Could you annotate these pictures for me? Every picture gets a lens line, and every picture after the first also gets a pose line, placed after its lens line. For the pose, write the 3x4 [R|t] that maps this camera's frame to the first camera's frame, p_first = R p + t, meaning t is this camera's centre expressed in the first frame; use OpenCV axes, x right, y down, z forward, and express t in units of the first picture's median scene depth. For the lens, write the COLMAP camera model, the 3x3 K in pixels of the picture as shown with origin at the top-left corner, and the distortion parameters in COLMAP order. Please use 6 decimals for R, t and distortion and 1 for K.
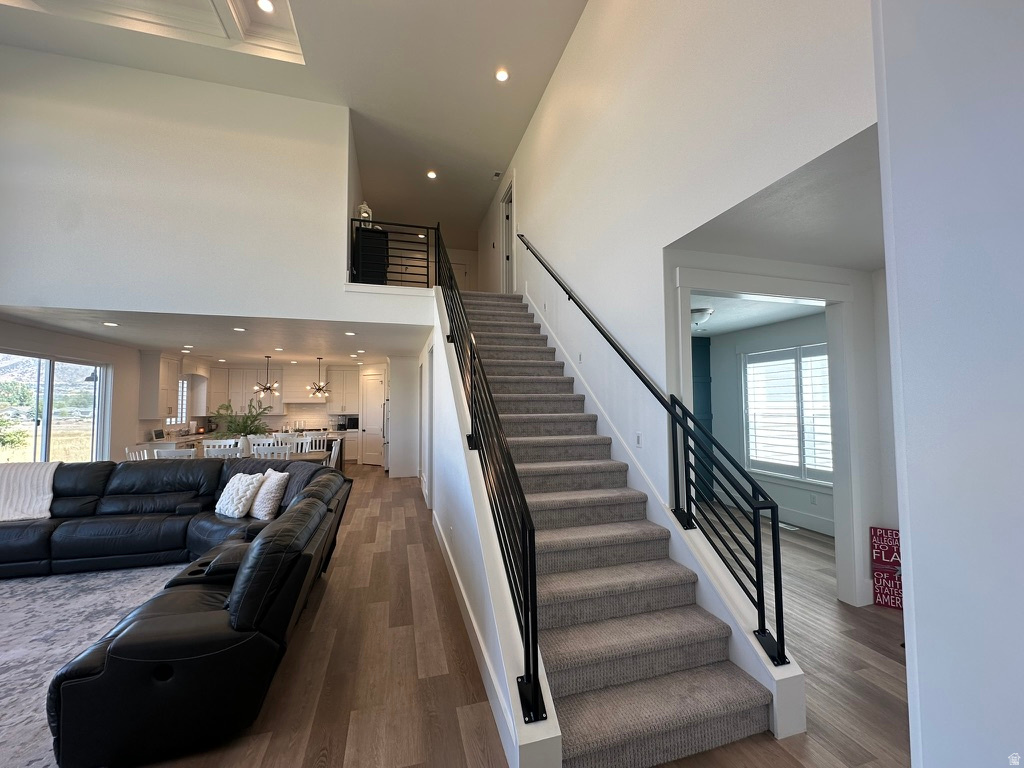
lens RADIAL K [[407.9, 0, 513.7], [0, 407.9, 381.2], [0, 0, 1]] dist [-0.002279, -0.000142]
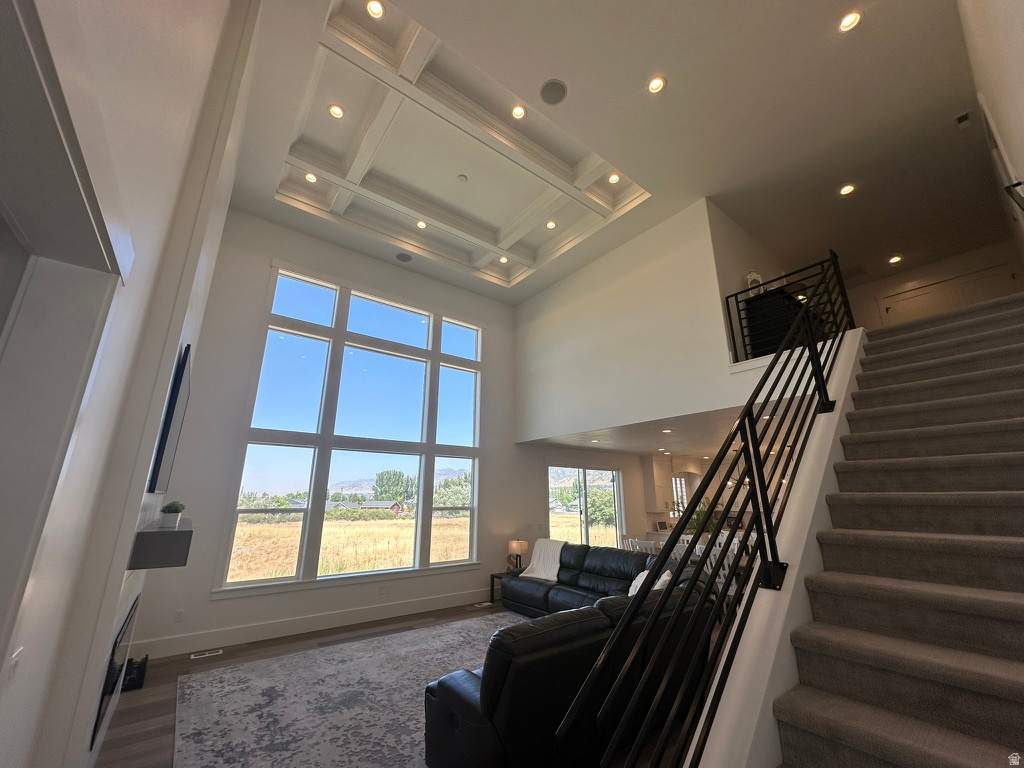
lens RADIAL K [[407.9, 0, 512.9], [0, 407.9, 382.7], [0, 0, 1]] dist [-0.002279, -0.000142]
pose [[0.363840, -0.247402, -0.898005, 0.256657], [0.048433, 0.967802, -0.247008, -0.001614], [0.930201, 0.046379, 0.364108, 0.253762]]
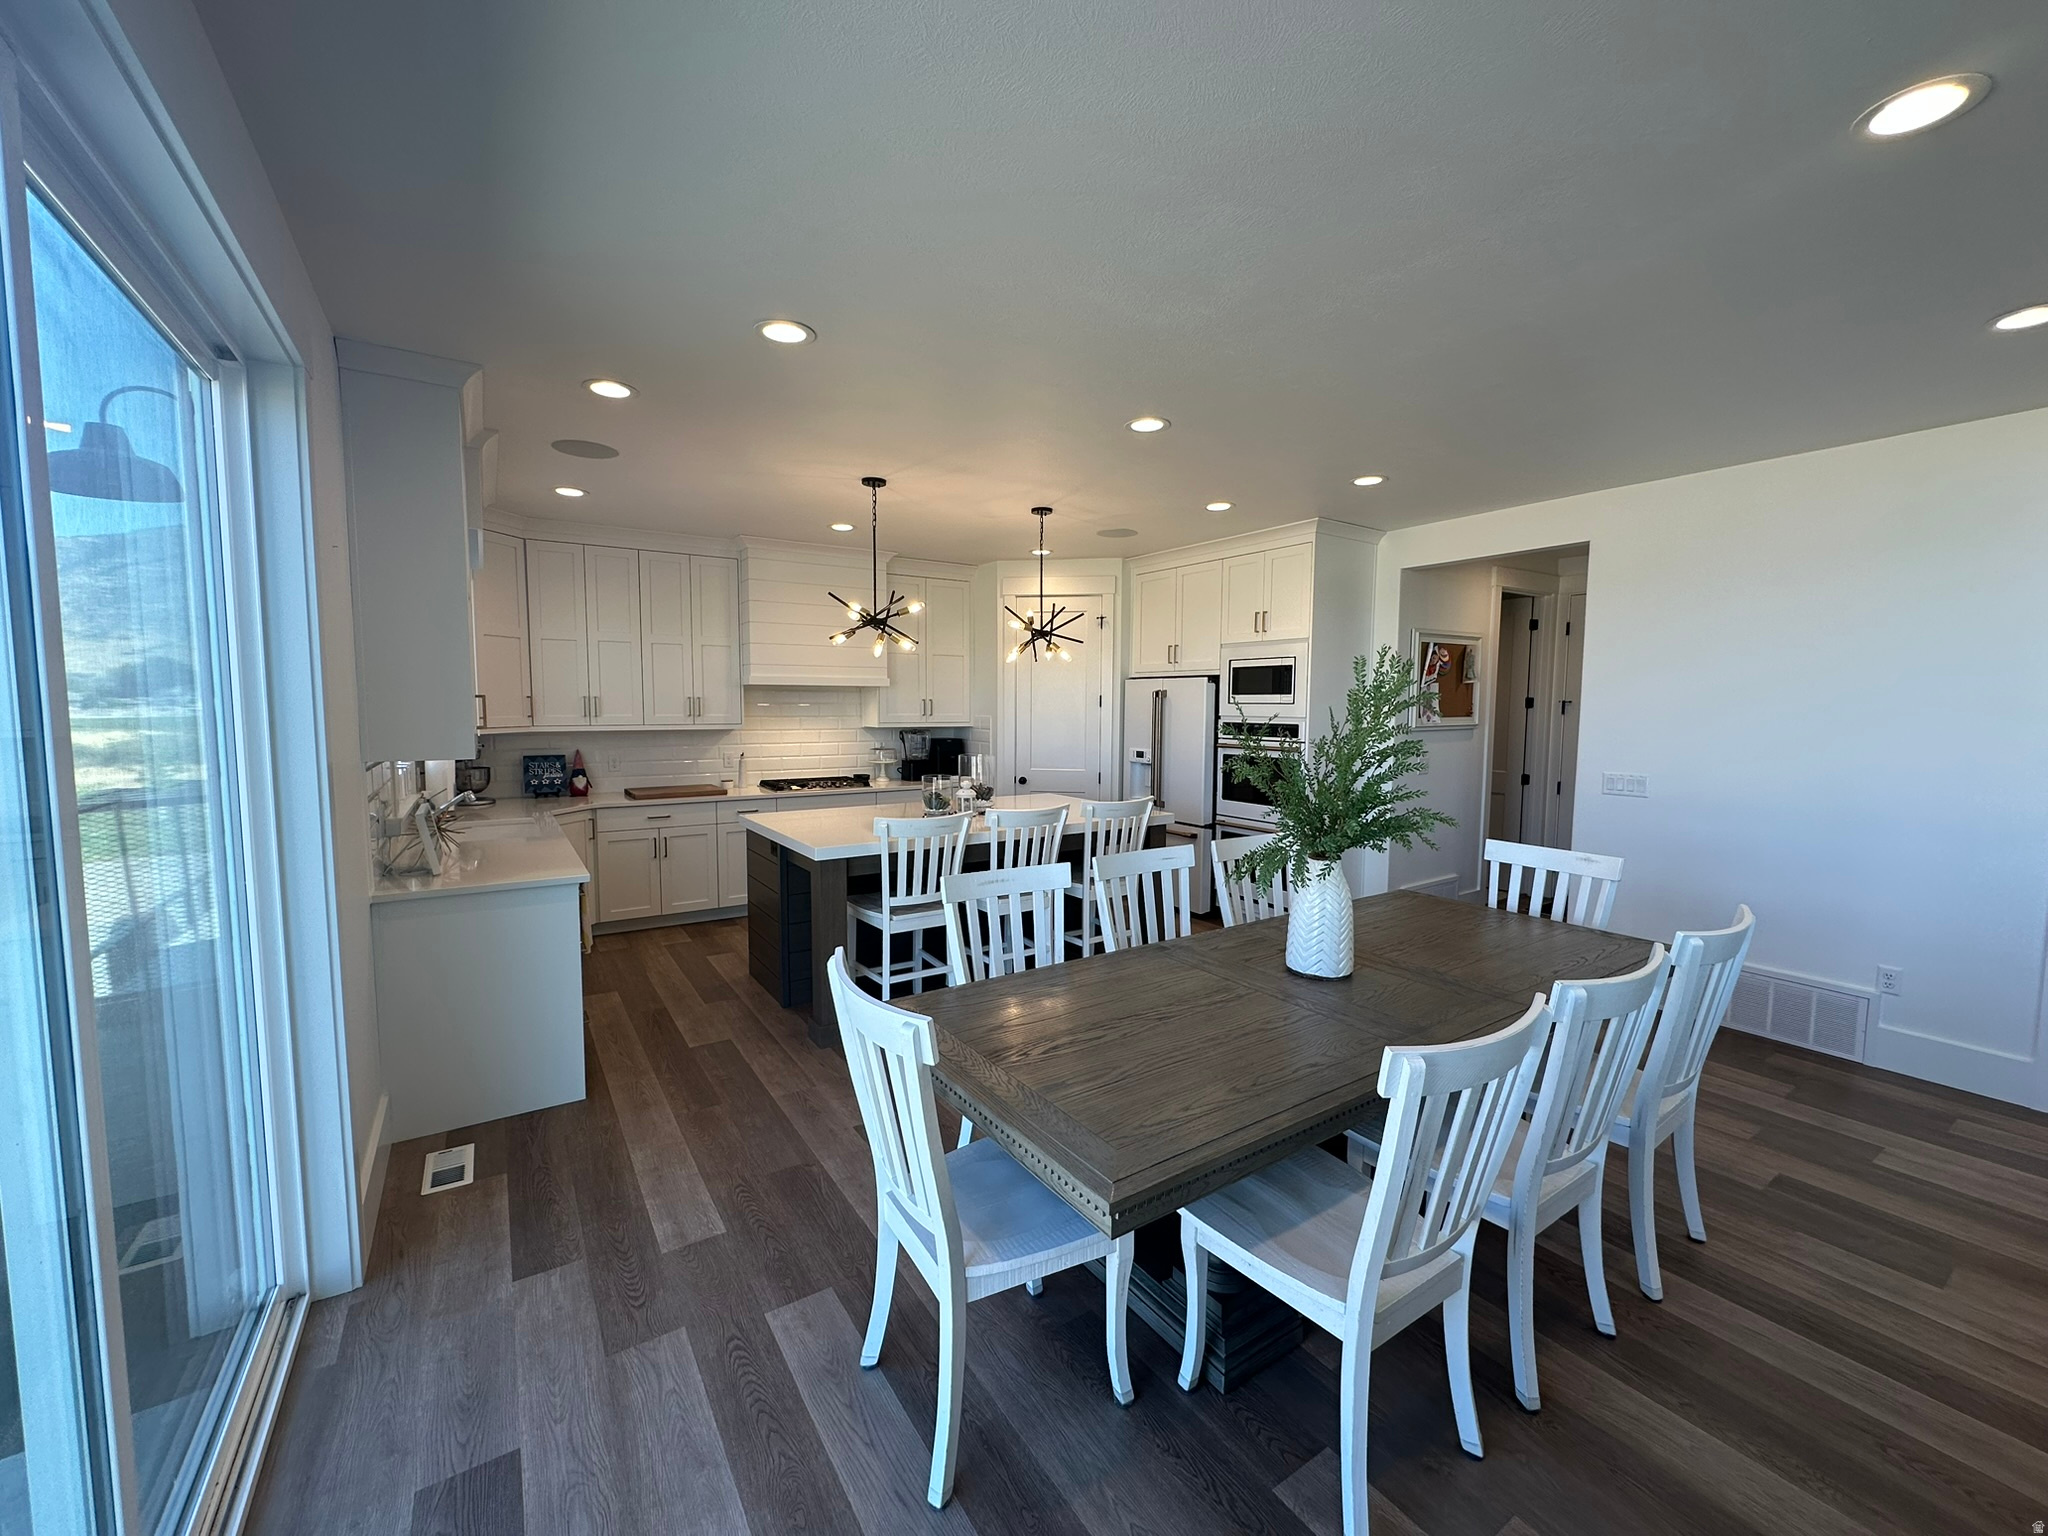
lens RADIAL K [[815.8, 0, 1015.7], [0, 815.8, 764.4], [0, 0, 1]] dist [-0.002279, -0.000142]
pose [[0.959905, -0.011173, 0.280101, -1.296763], [-0.027759, 0.990506, 0.134641, 0.067648], [-0.278946, -0.137018, 0.950482, 1.041586]]
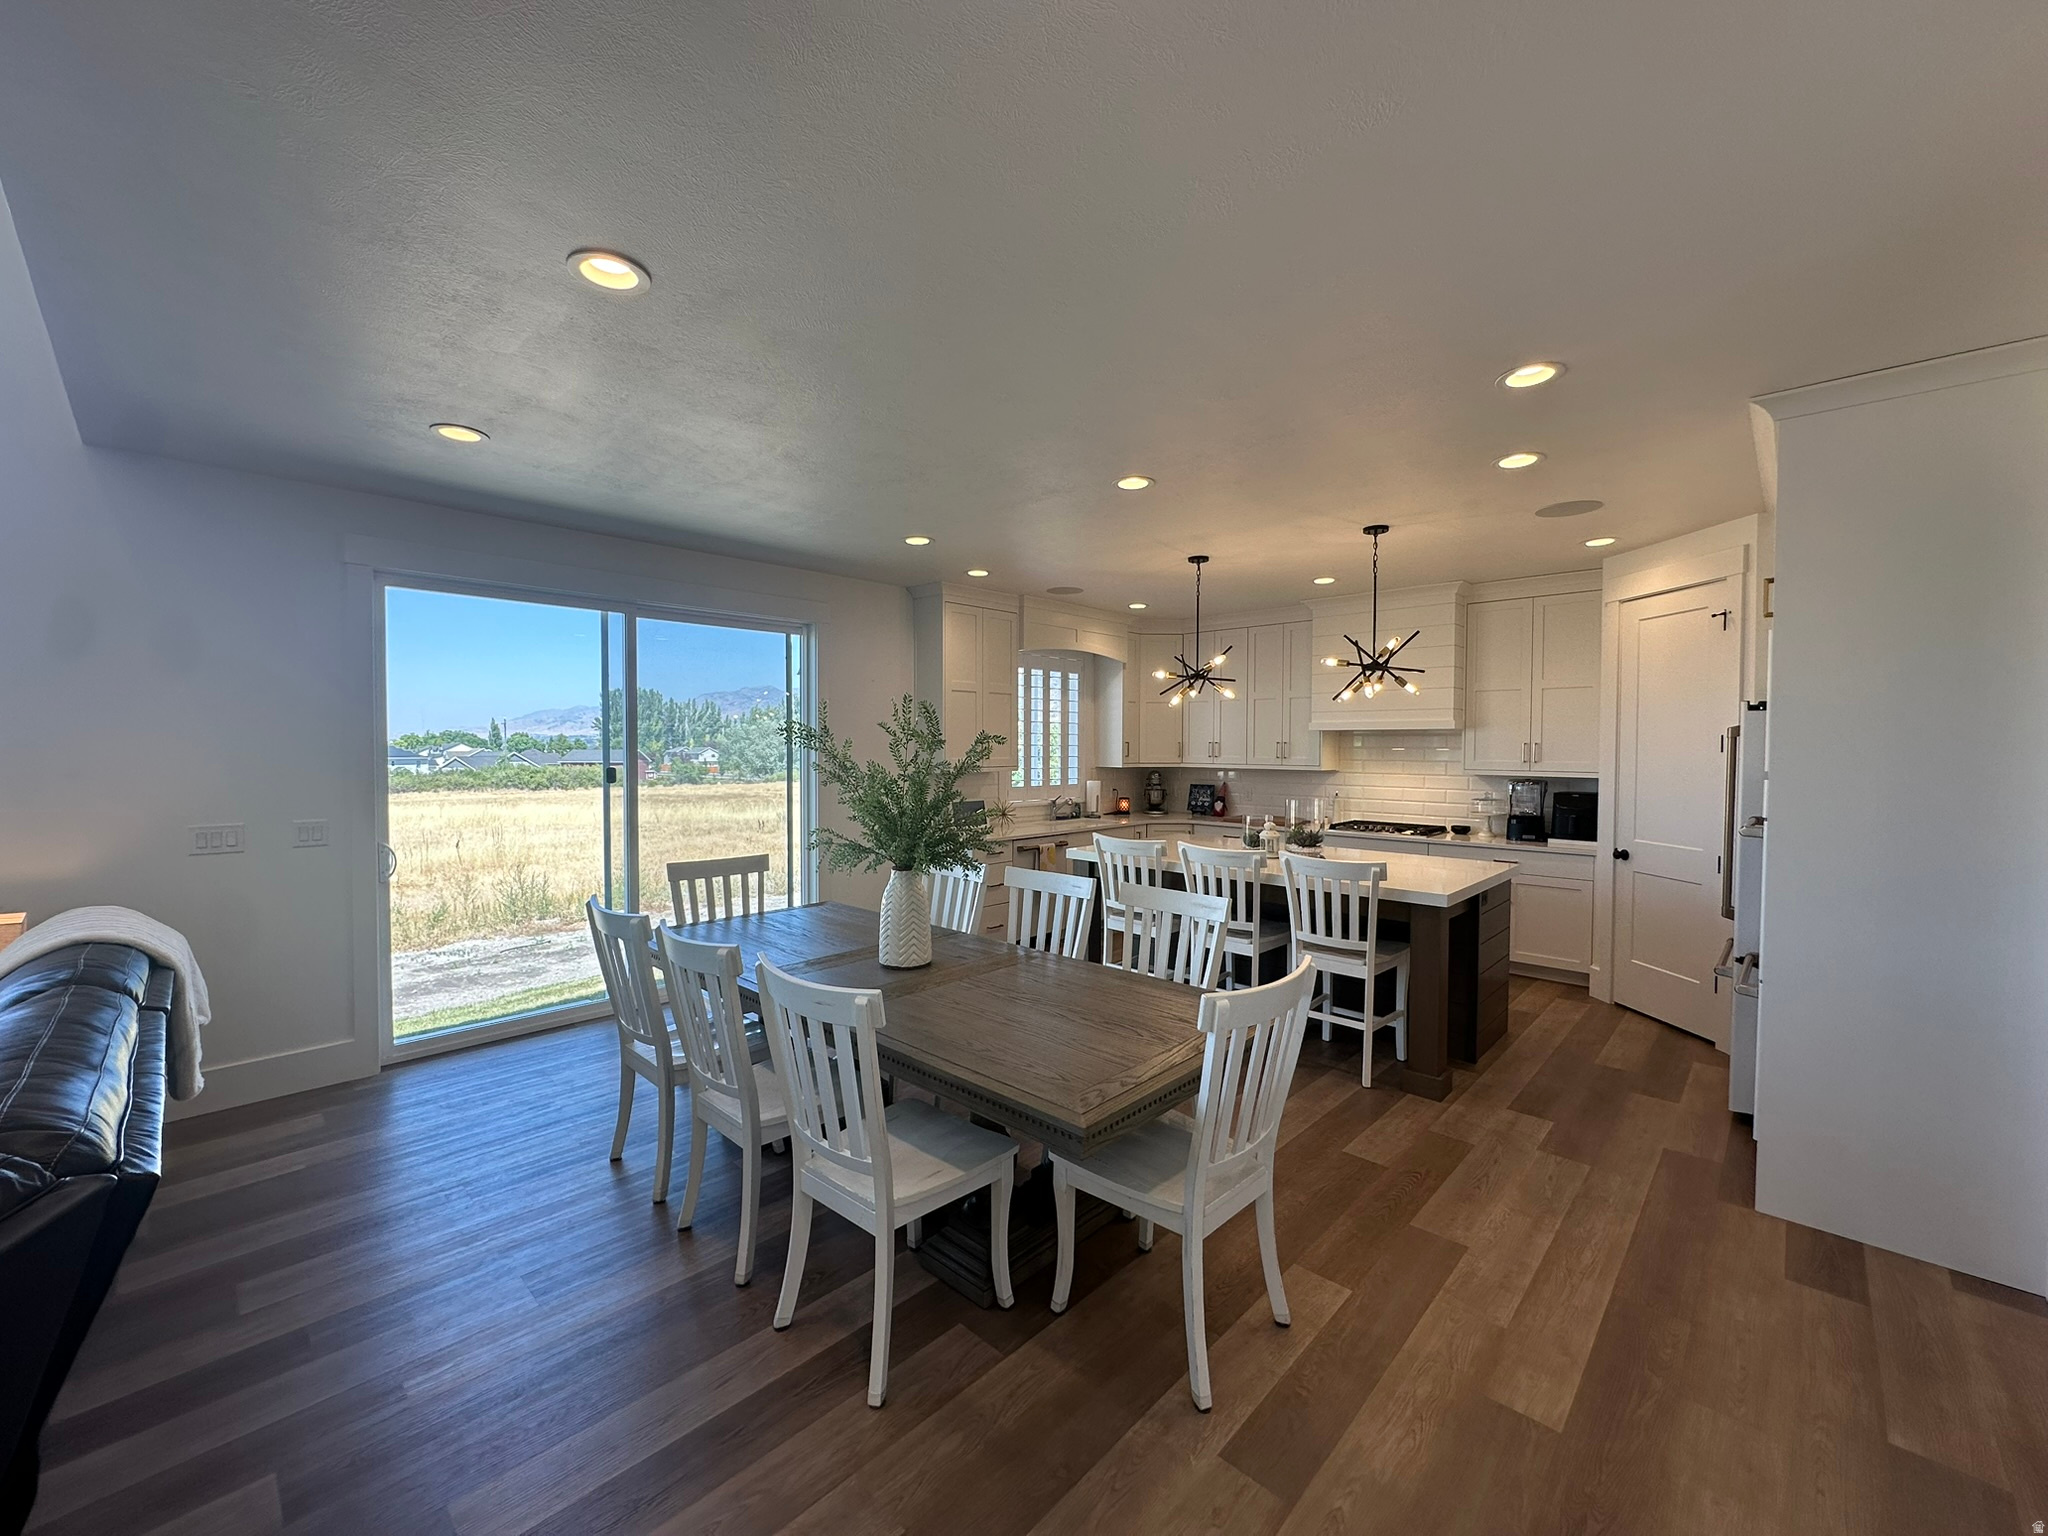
lens RADIAL K [[815.8, 0, 1021.2], [0, 815.8, 780.6], [0, 0, 1]] dist [-0.002279, -0.000142]
pose [[0.497971, 0.044750, -0.866038, -0.362112], [0.042400, 0.996217, 0.075856, 0.083098], [0.866156, -0.074494, 0.494190, 1.216806]]
